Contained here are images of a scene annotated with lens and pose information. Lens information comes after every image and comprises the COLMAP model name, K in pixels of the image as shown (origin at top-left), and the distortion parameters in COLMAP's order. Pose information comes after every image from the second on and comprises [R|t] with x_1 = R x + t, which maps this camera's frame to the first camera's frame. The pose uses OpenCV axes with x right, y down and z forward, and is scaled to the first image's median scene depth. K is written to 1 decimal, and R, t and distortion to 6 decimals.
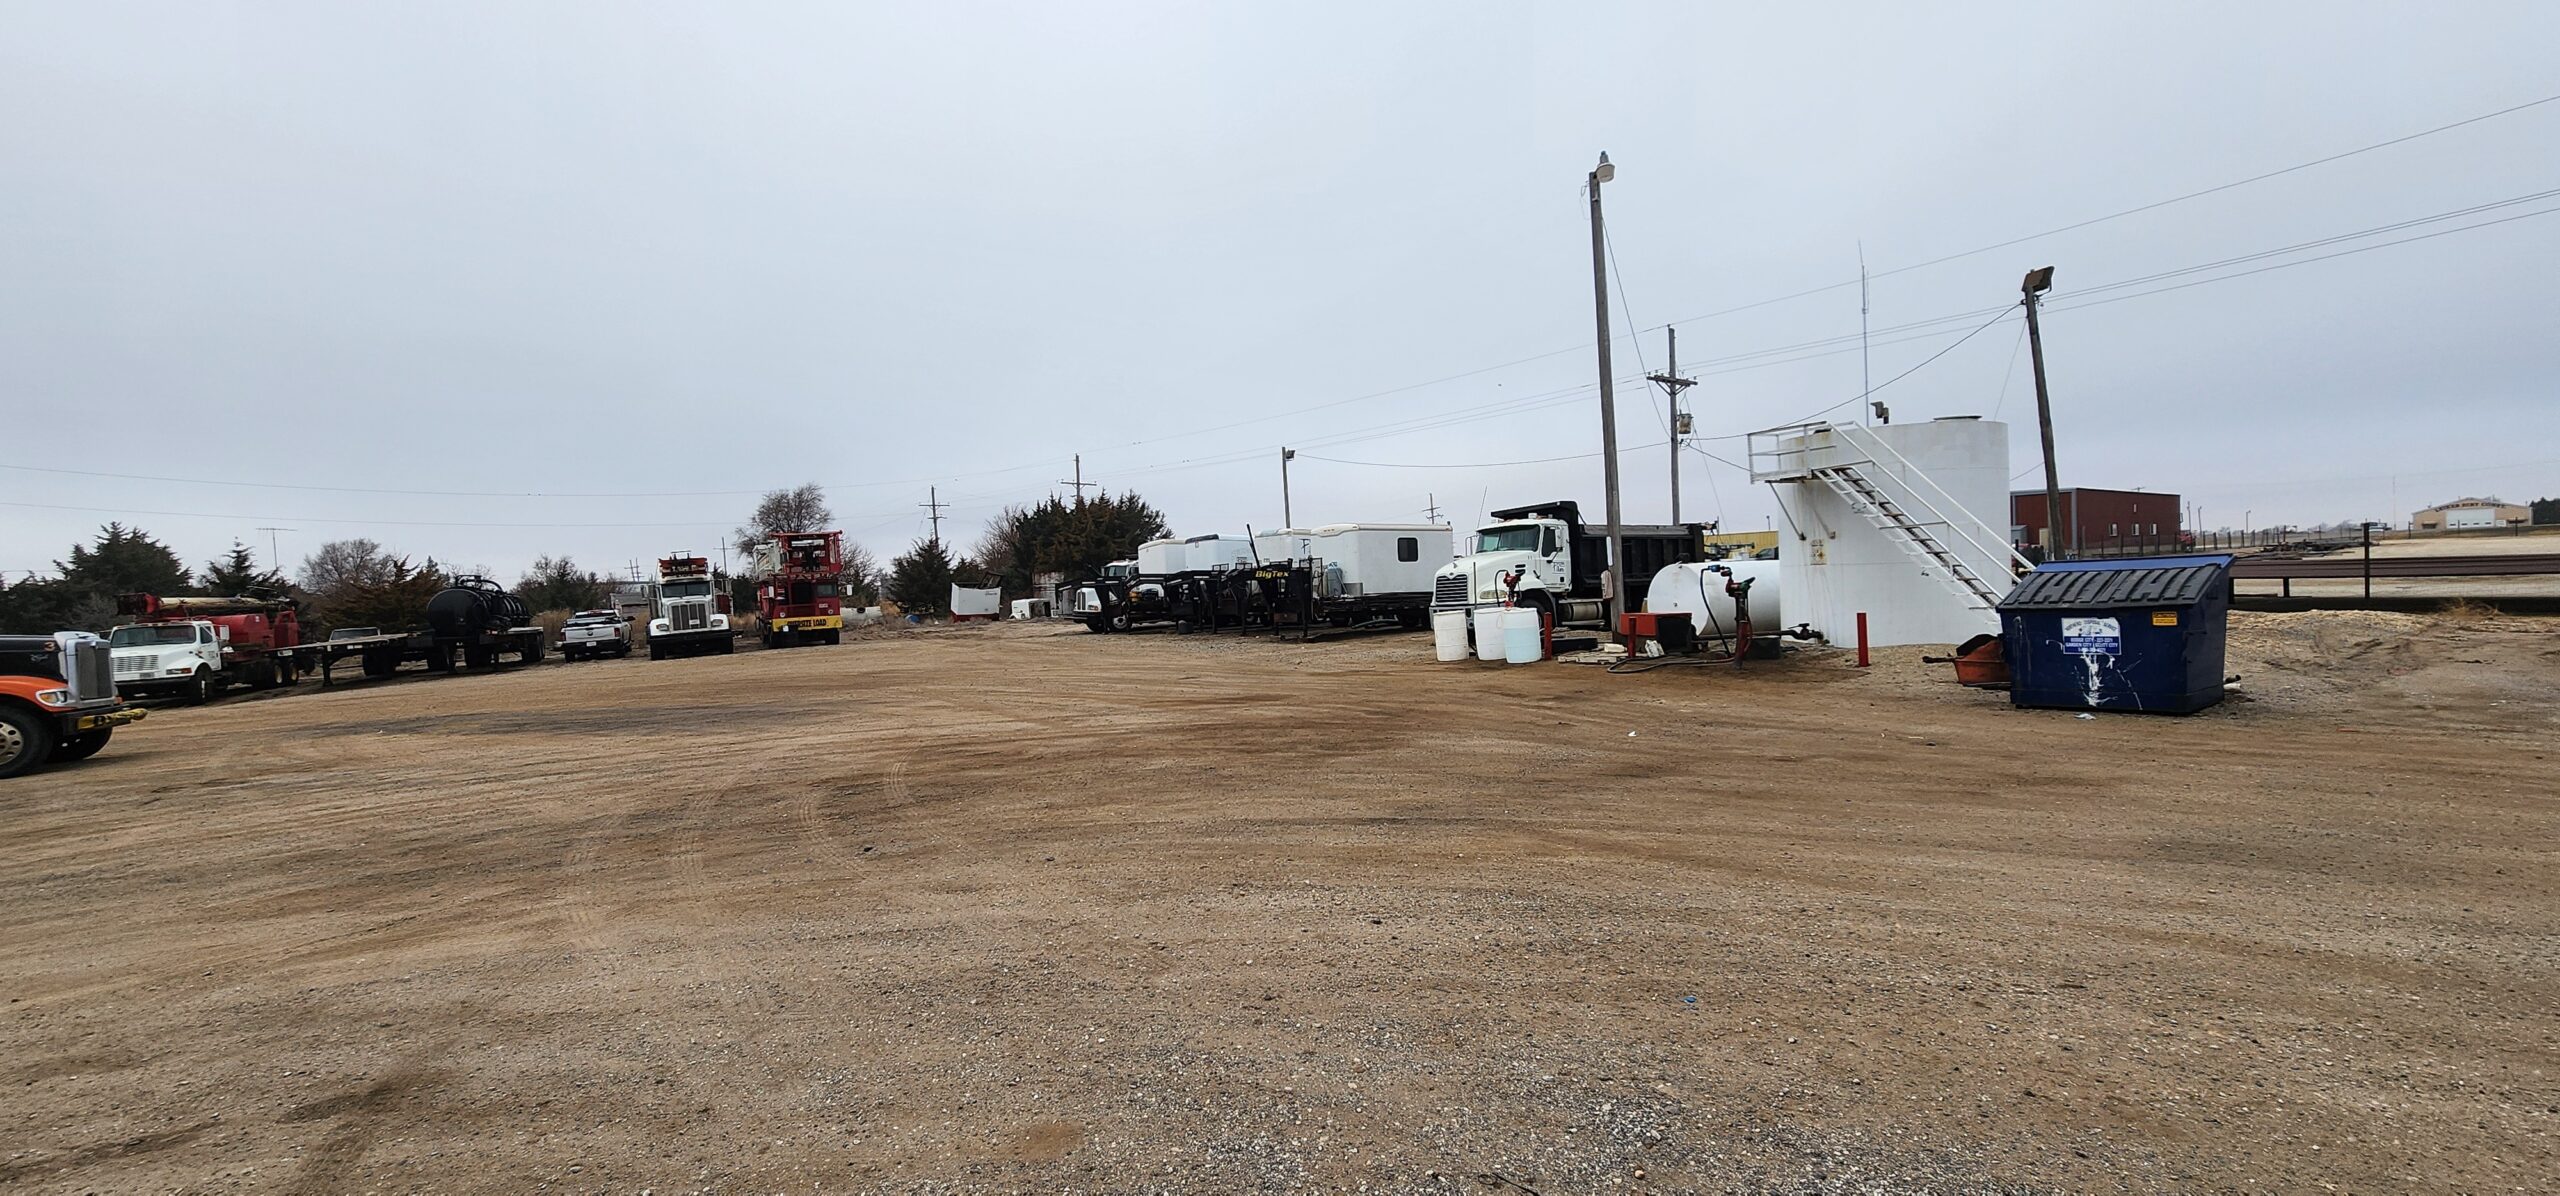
lens RADIAL K [[1043.5, 0, 1277.7], [0, 1043.5, 597.0], [0, 0, 1]] dist [0.002293, 0.000400]
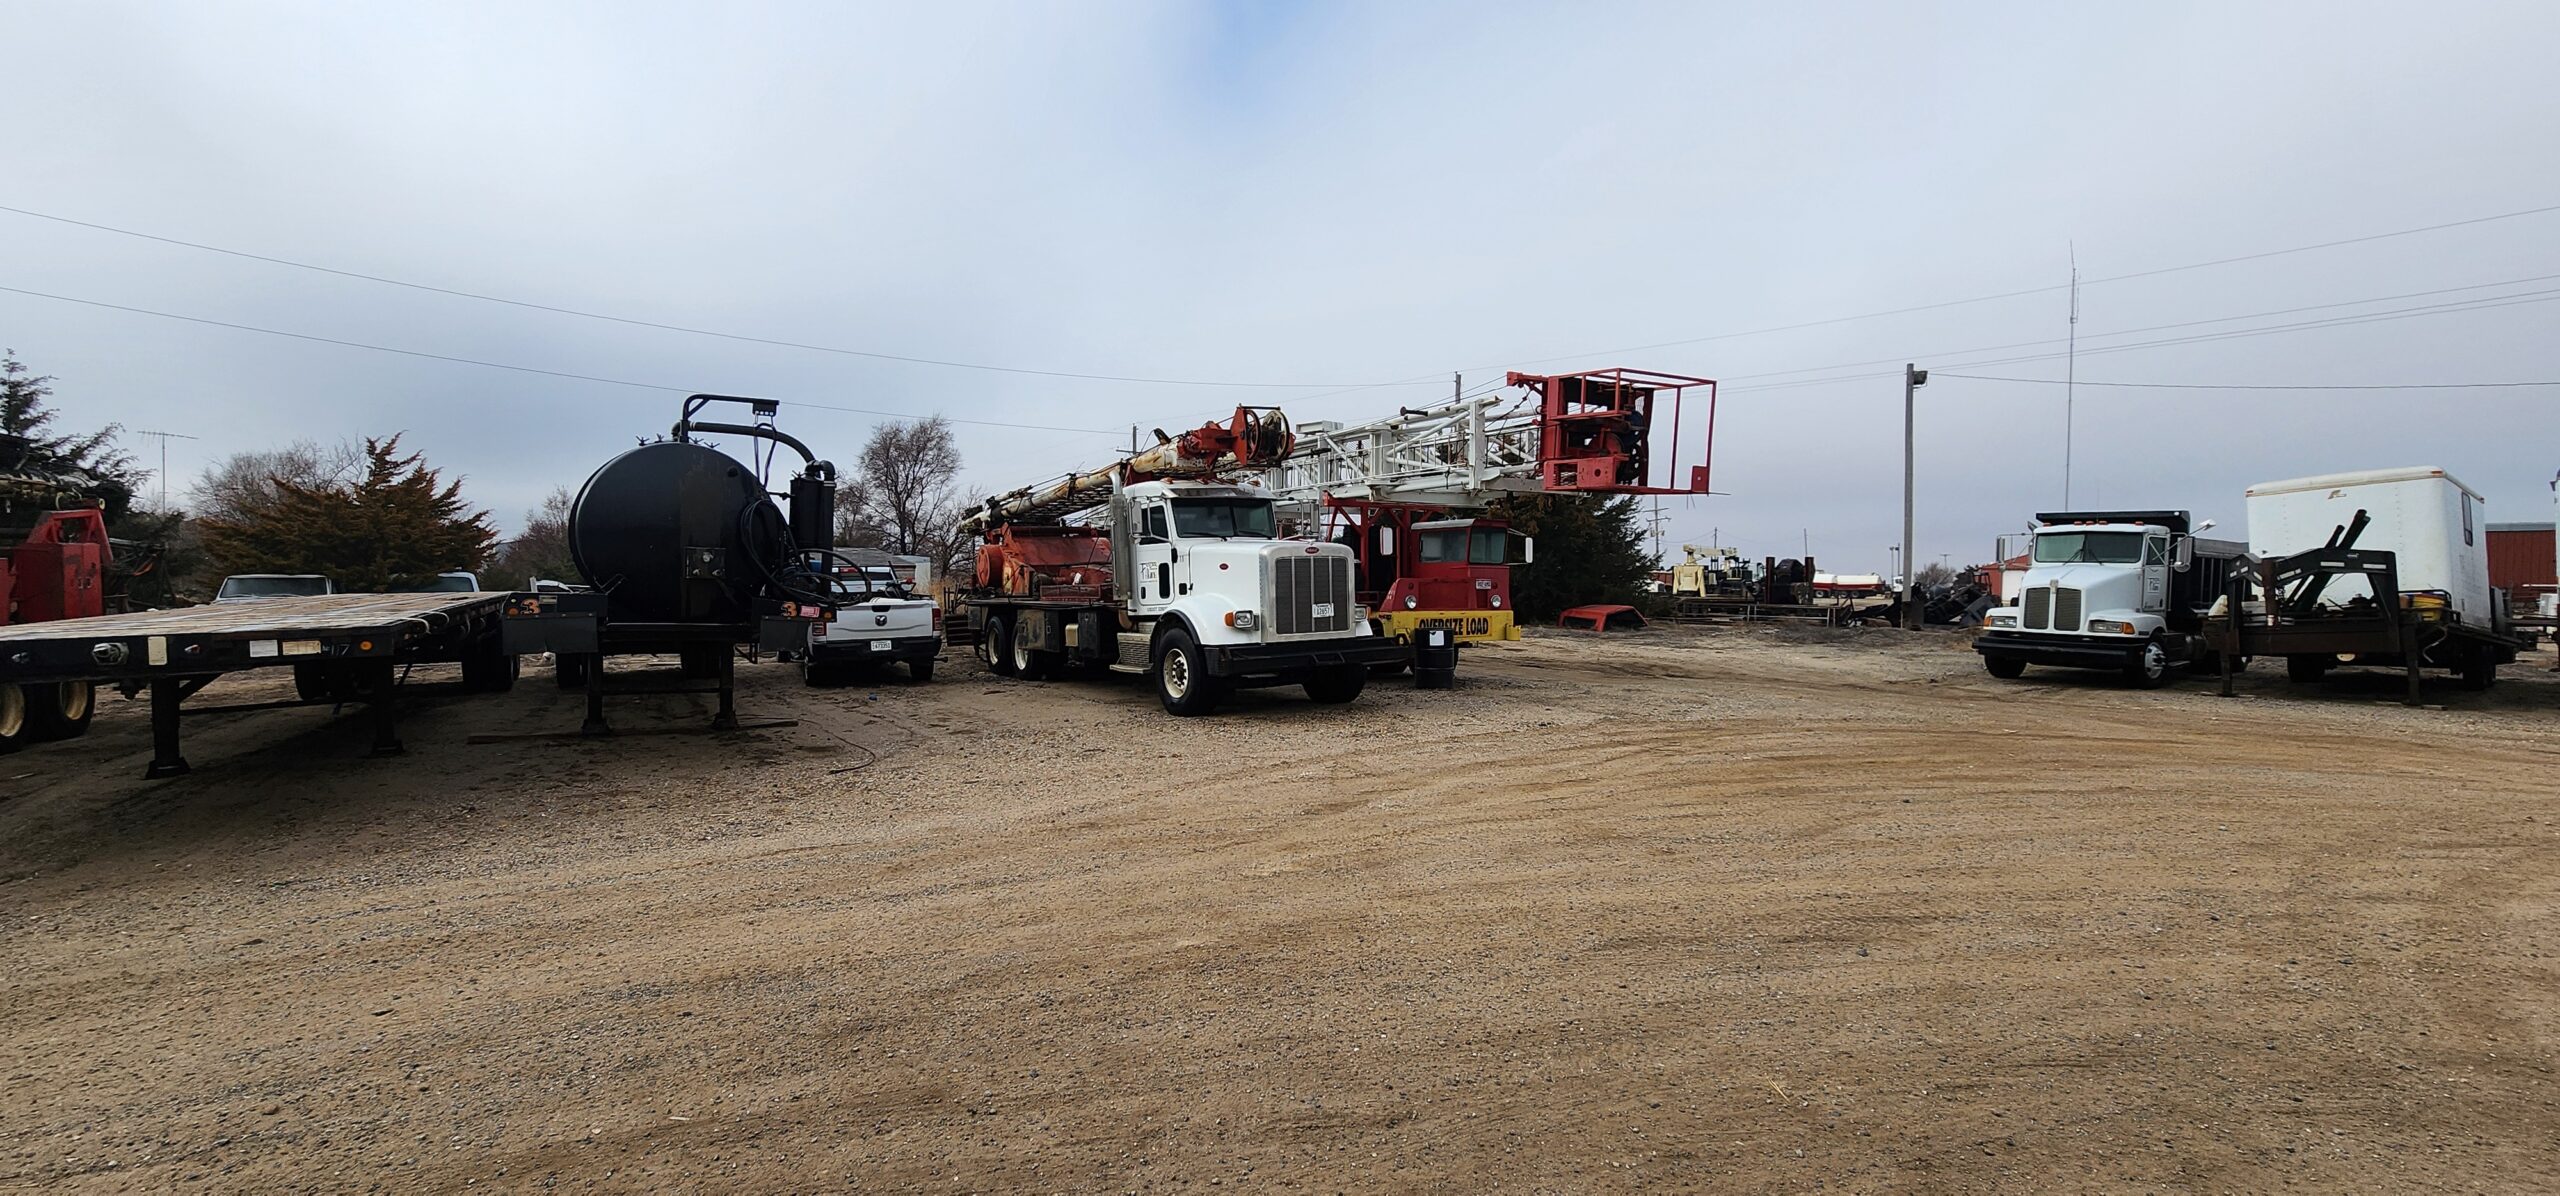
lens RADIAL K [[1043.5, 0, 1277.7], [0, 1043.5, 597.0], [0, 0, 1]] dist [0.002293, 0.000400]
pose [[0.997428, 0.057430, 0.042878, -0.524824], [-0.057129, 0.998333, -0.008199, 0.020709], [-0.043277, 0.005728, 0.999047, 0.591064]]
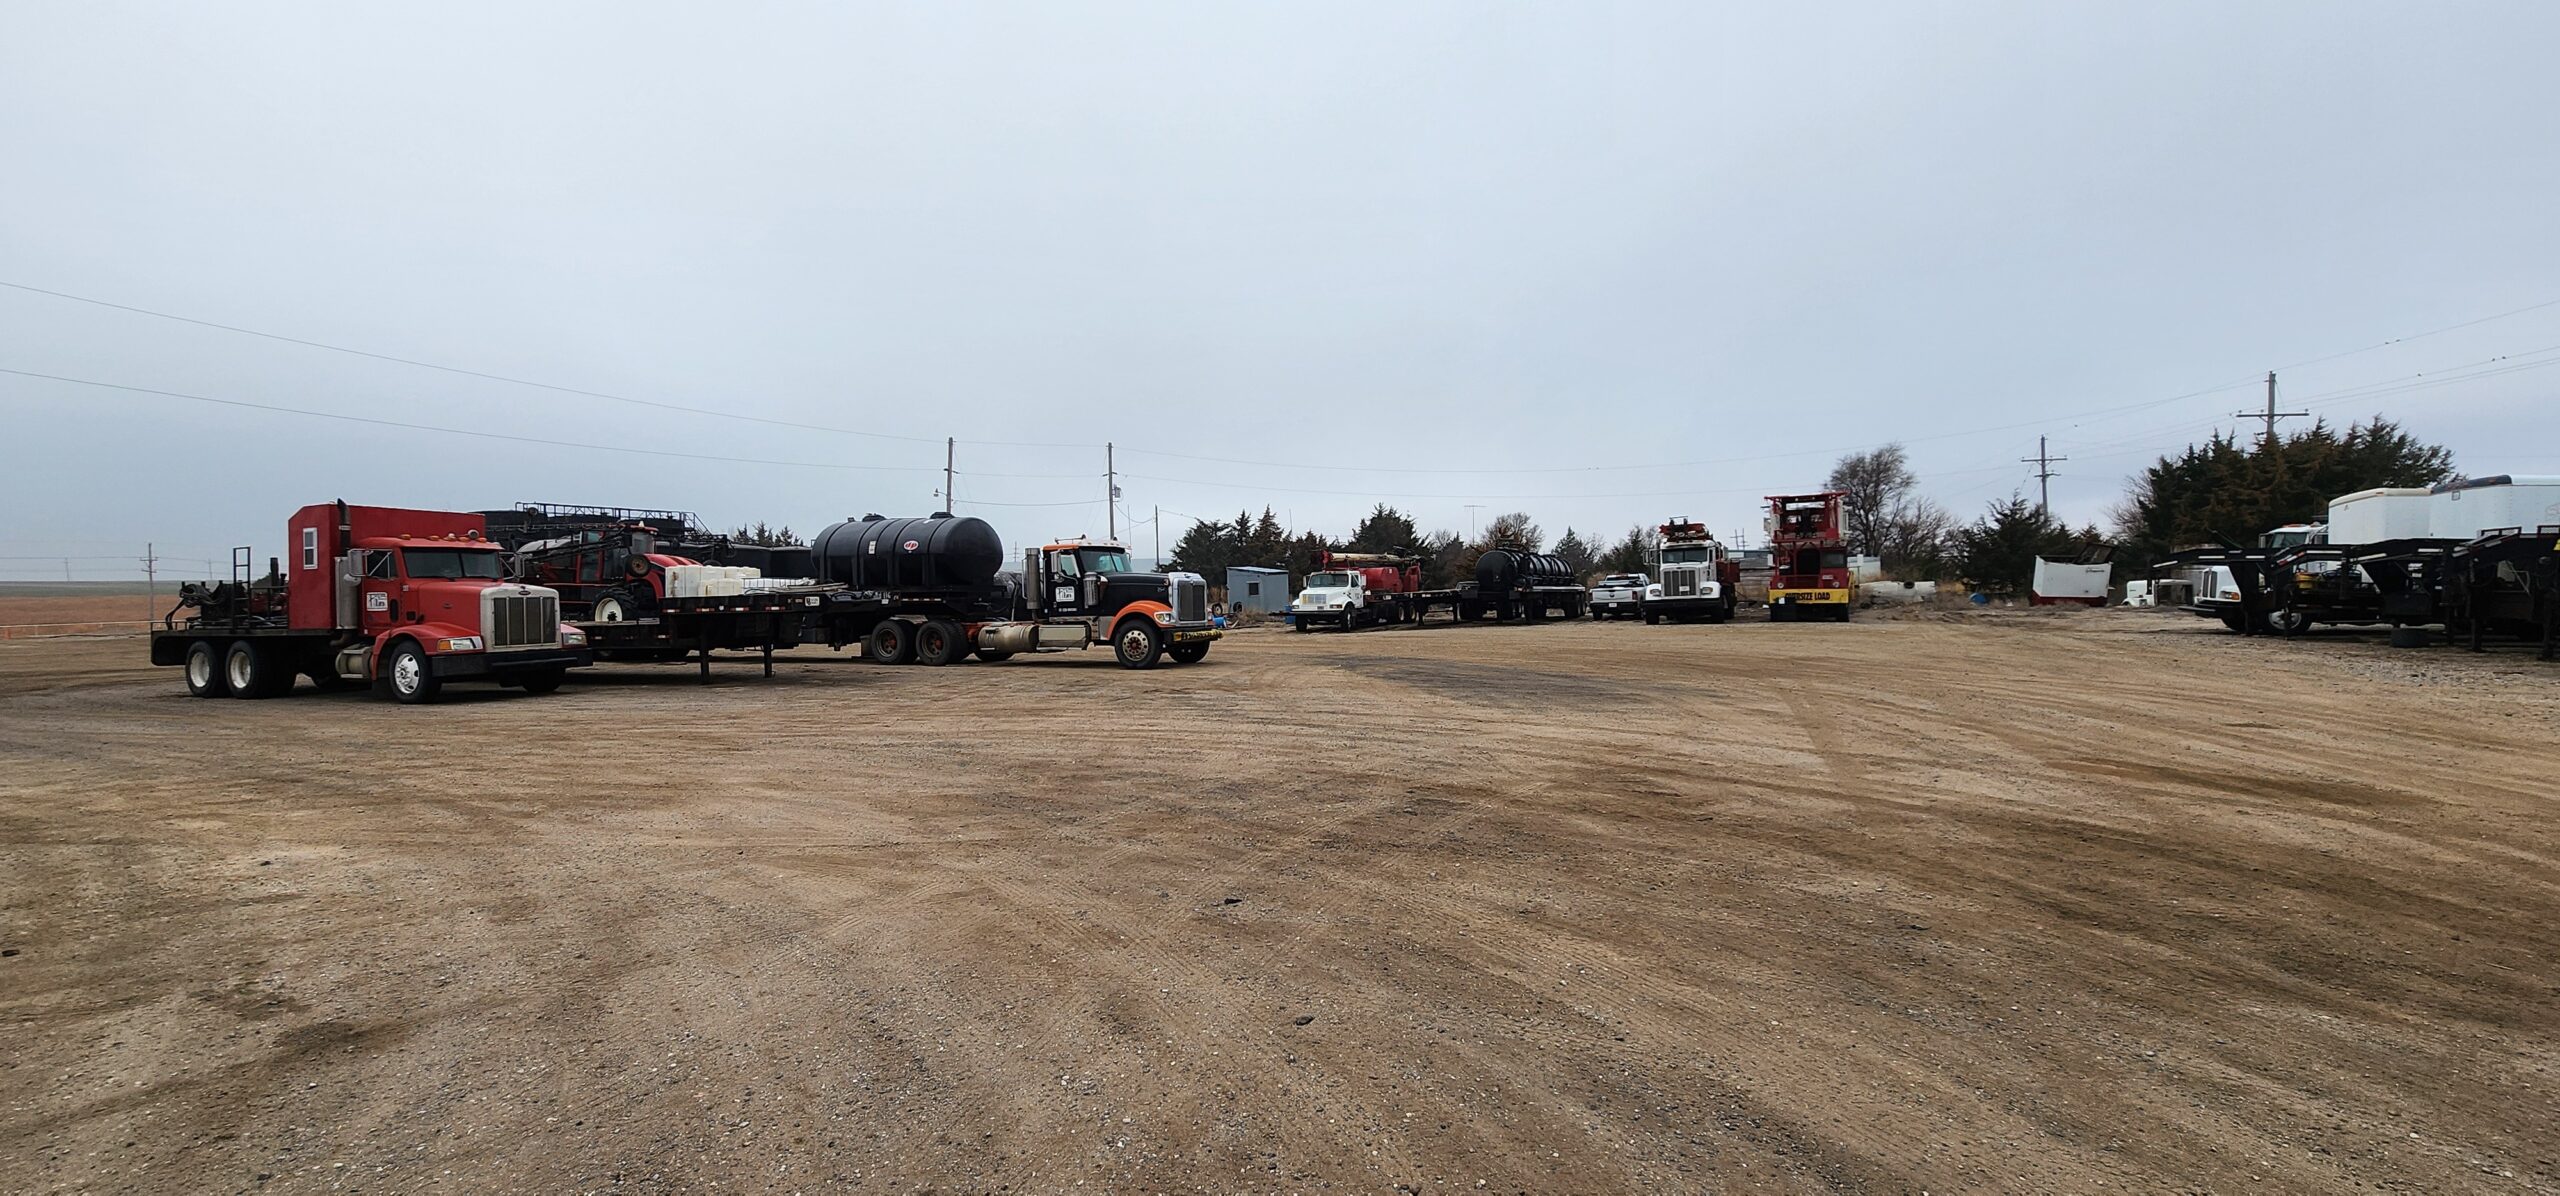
lens RADIAL K [[1043.5, 0, 1277.7], [0, 1043.5, 597.0], [0, 0, 1]] dist [0.002293, 0.000400]
pose [[0.552733, 0.052754, -0.831687, 0.041624], [-0.029432, 0.998607, 0.043782, 0.000062], [0.832838, 0.000278, 0.553516, 0.123891]]
